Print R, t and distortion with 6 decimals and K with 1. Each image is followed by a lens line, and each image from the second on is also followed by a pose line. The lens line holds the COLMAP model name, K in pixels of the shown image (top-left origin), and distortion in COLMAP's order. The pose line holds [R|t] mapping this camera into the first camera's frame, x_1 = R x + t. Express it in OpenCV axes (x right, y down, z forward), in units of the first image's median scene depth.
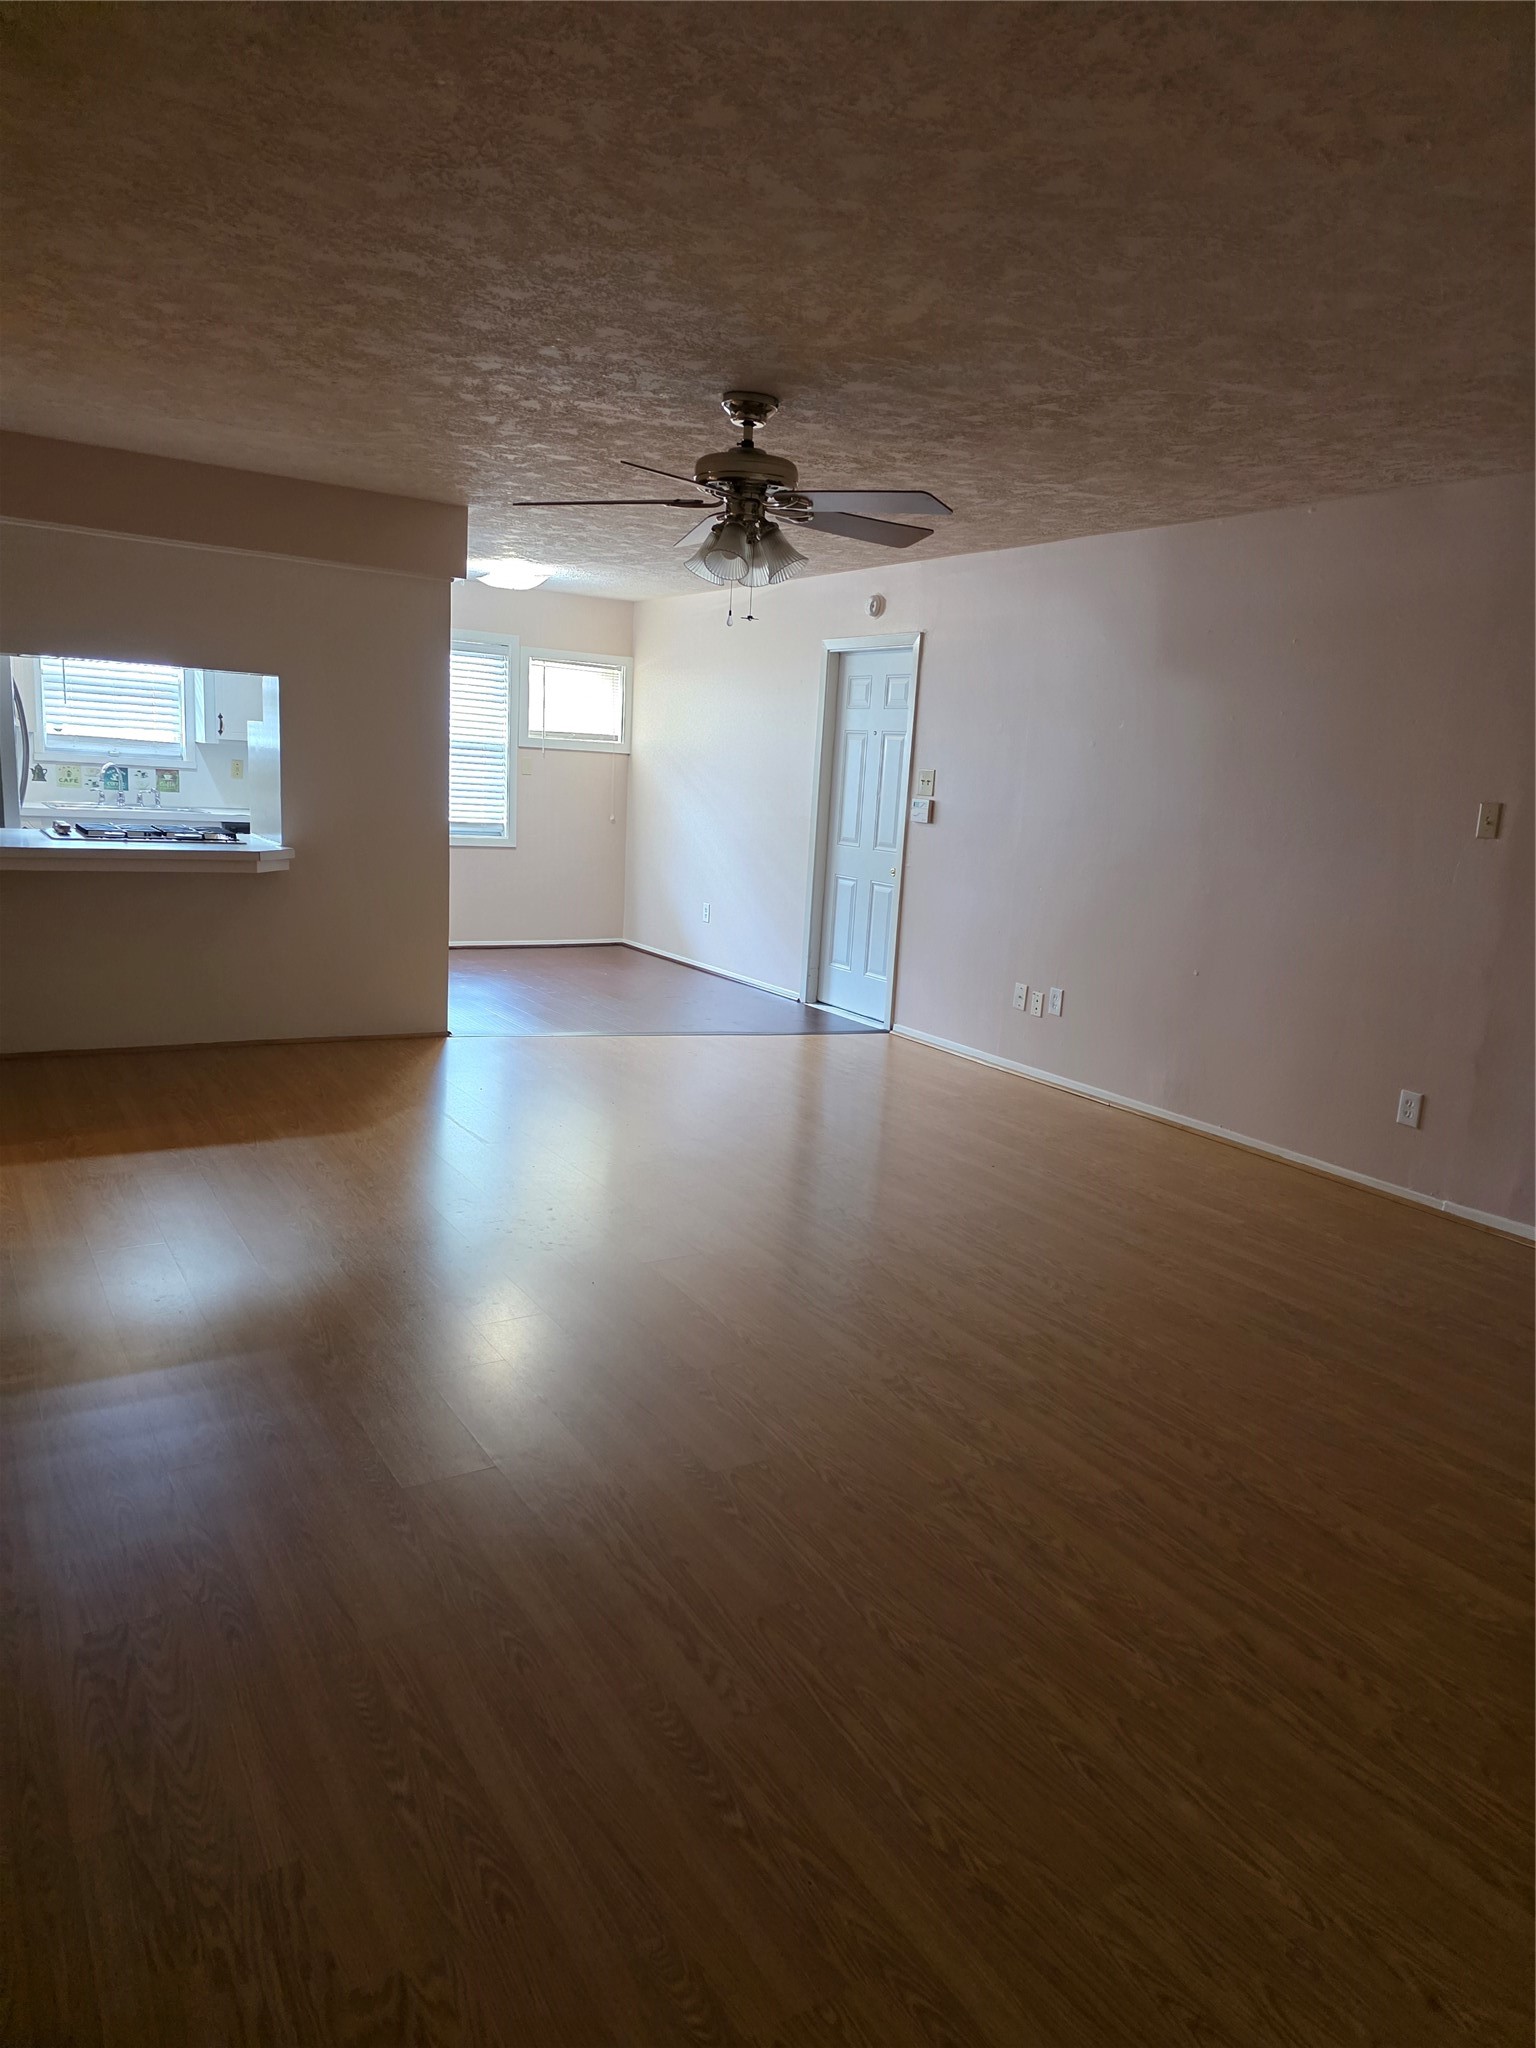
lens RADIAL K [[1368.8, 0, 771.3], [0, 1368.8, 1016.4], [0, 0, 1]] dist [0.055663, -0.058405]
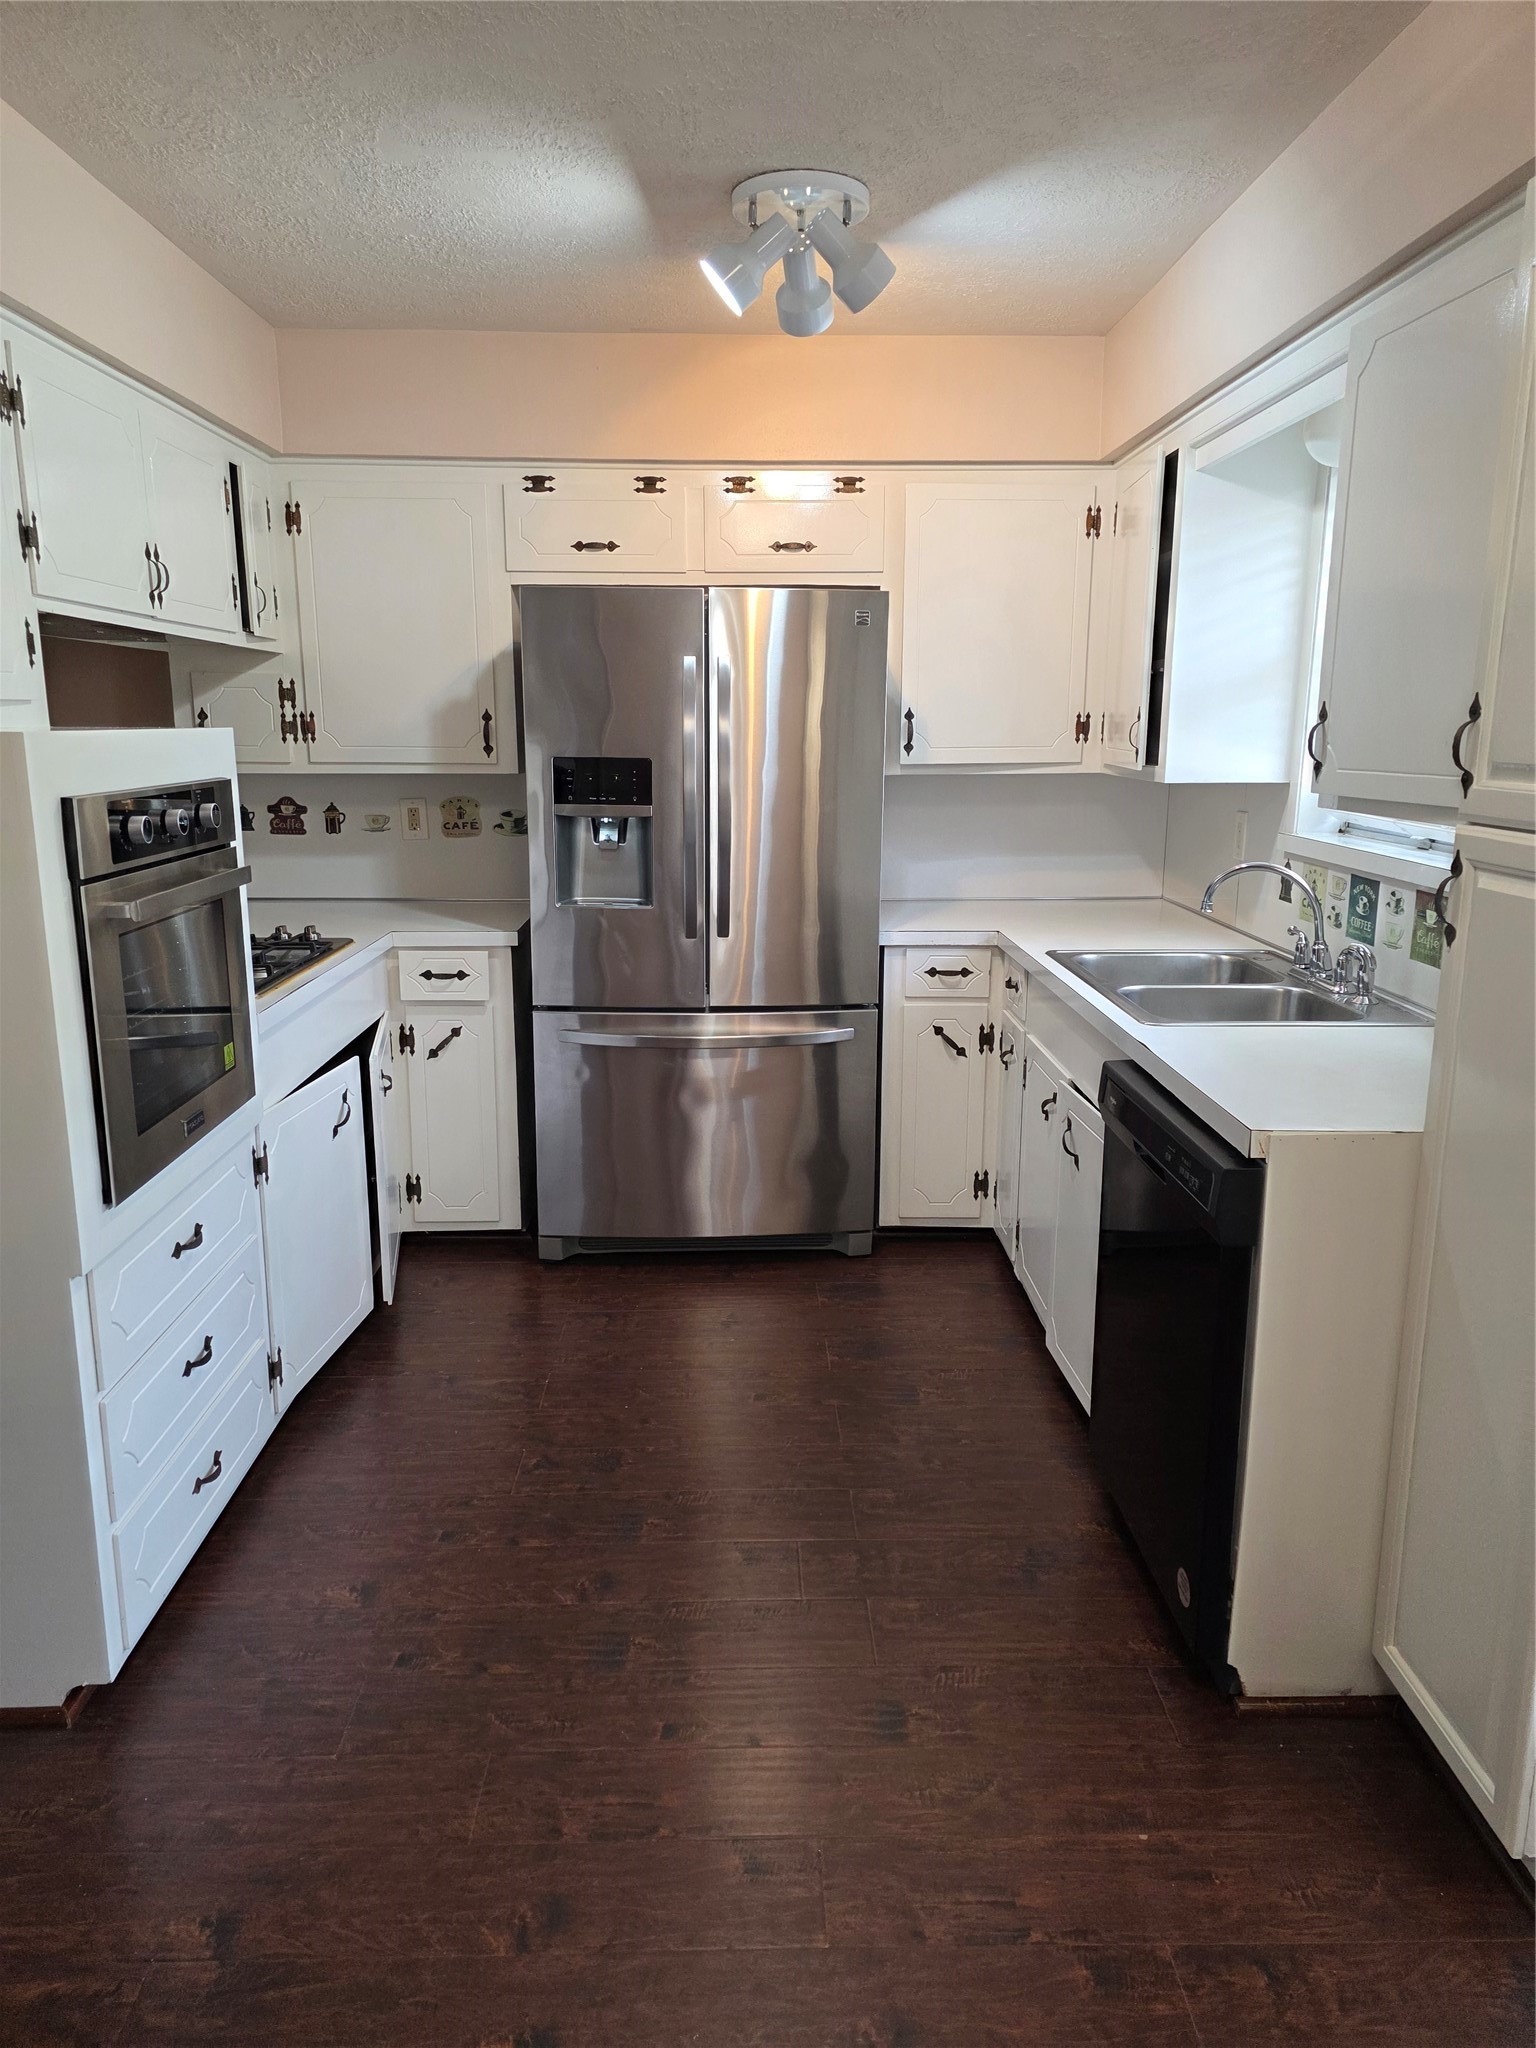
lens RADIAL K [[1368.8, 0, 771.3], [0, 1368.8, 1016.4], [0, 0, 1]] dist [0.055663, -0.058405]
pose [[-0.497778, 0.122589, -0.858597, -0.185446], [-0.188959, 0.950851, 0.245311, -0.426222], [0.846470, 0.284350, -0.450148, 2.167298]]
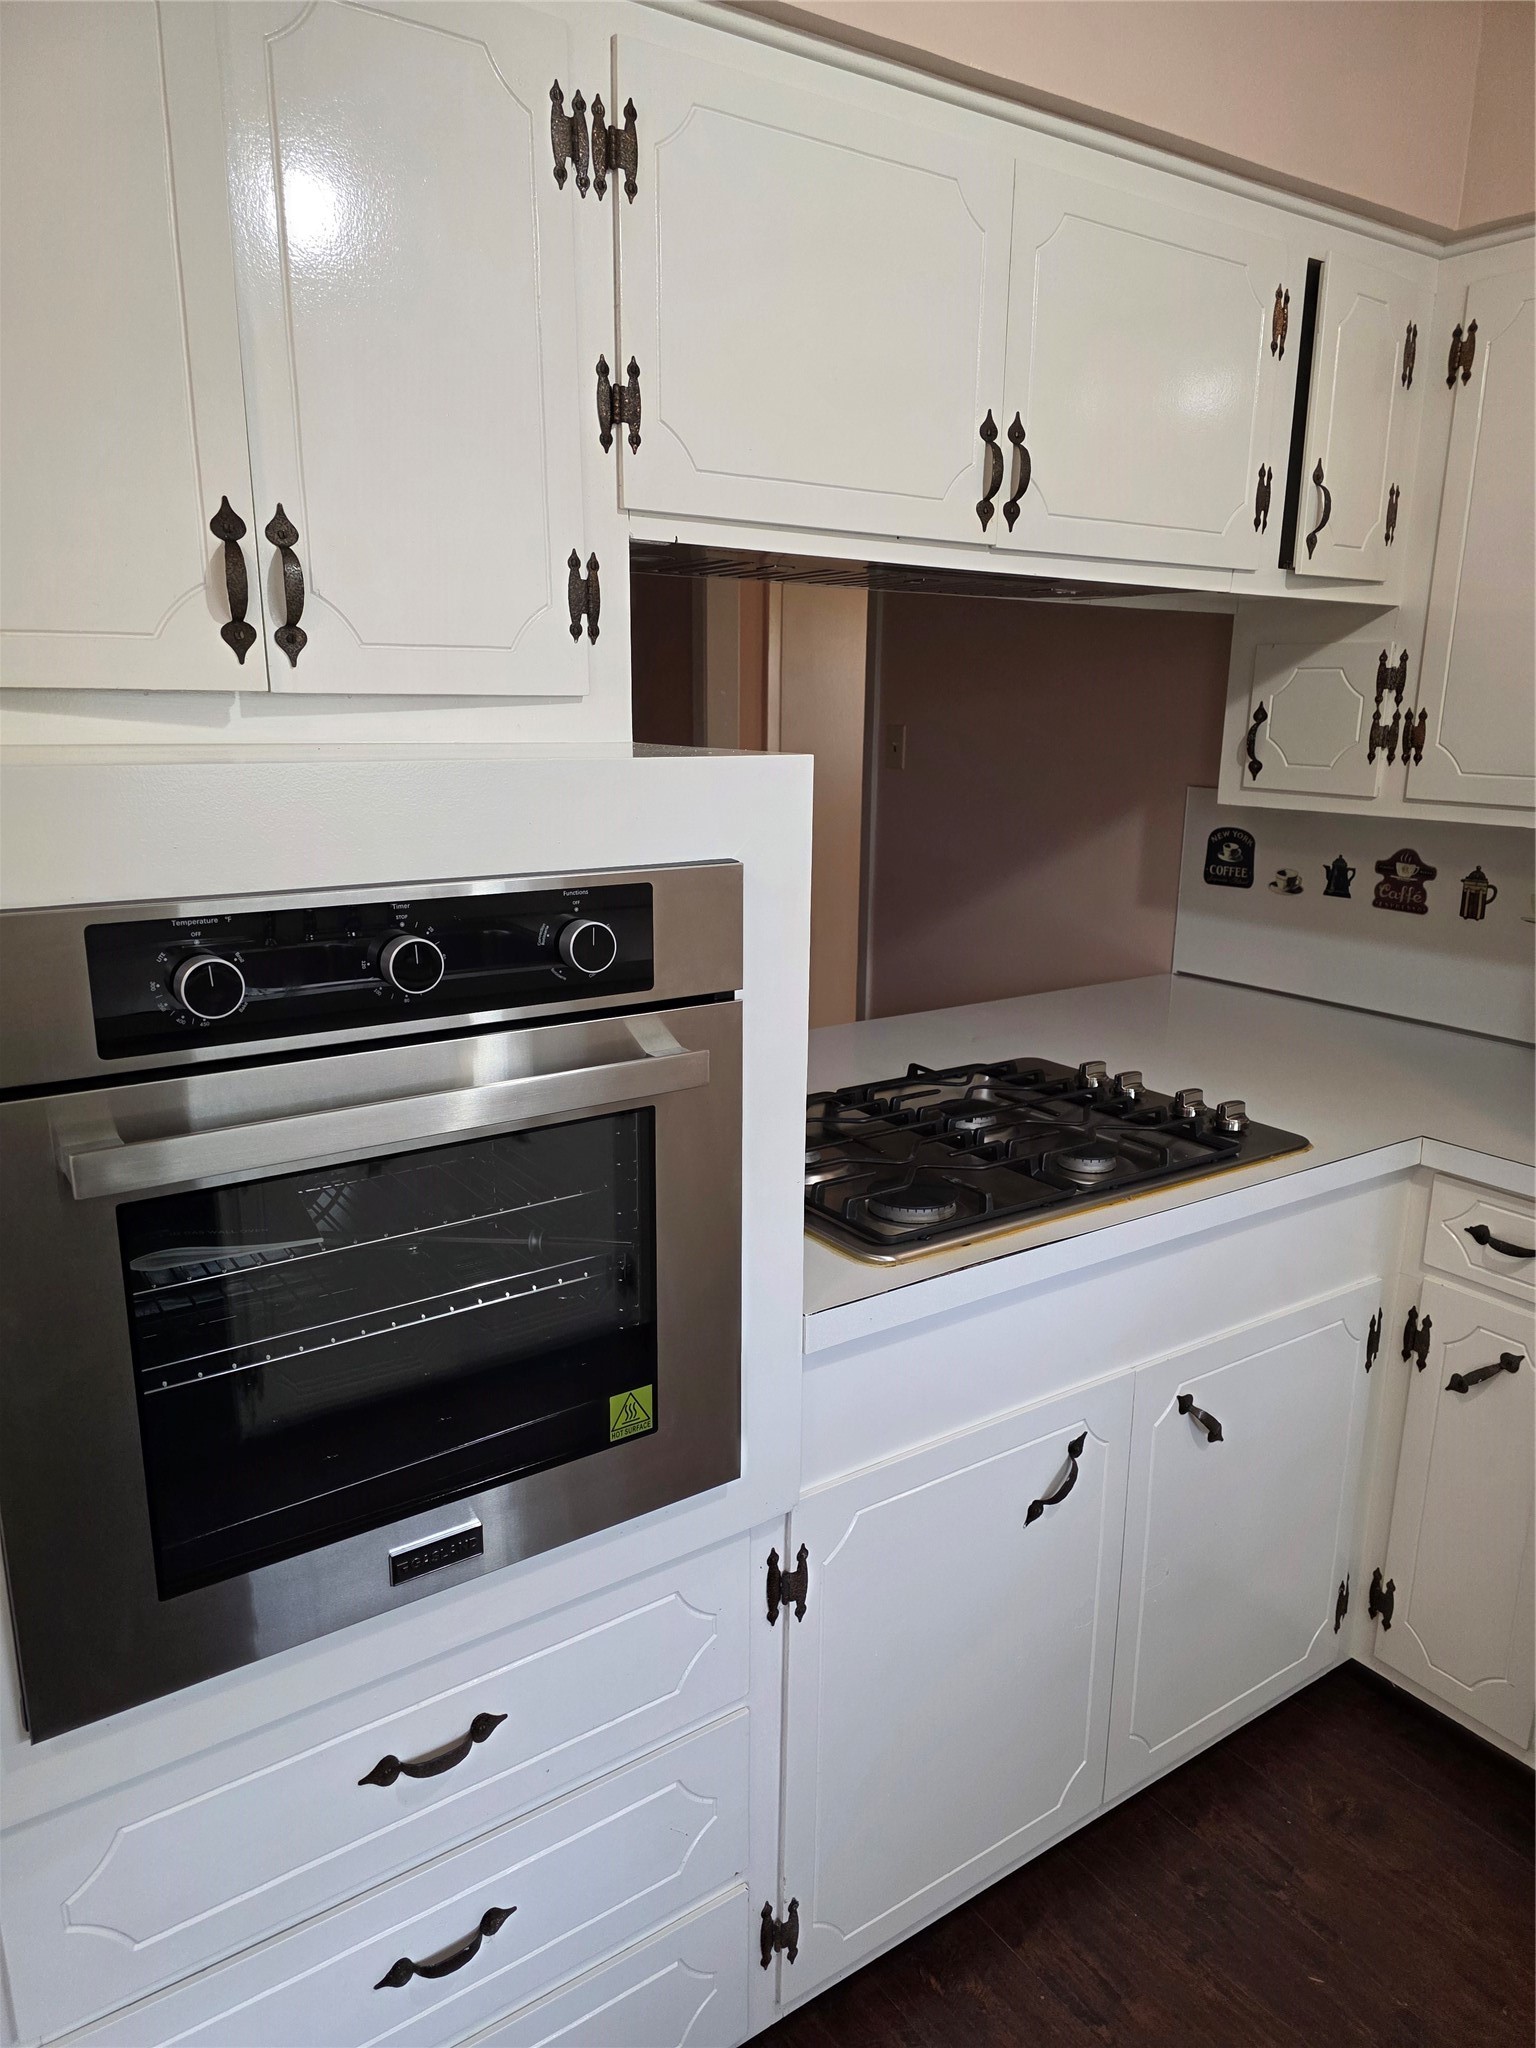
lens RADIAL K [[1382.8, 0, 777.4], [0, 1382.8, 1032.9], [0, 0, 1]] dist [0.059341, -0.057713]
pose [[-0.995715, -0.057079, -0.072757, -0.600583], [-0.081801, 0.910604, 0.405103, -0.417118], [0.043130, 0.409319, -0.911371, 1.936682]]
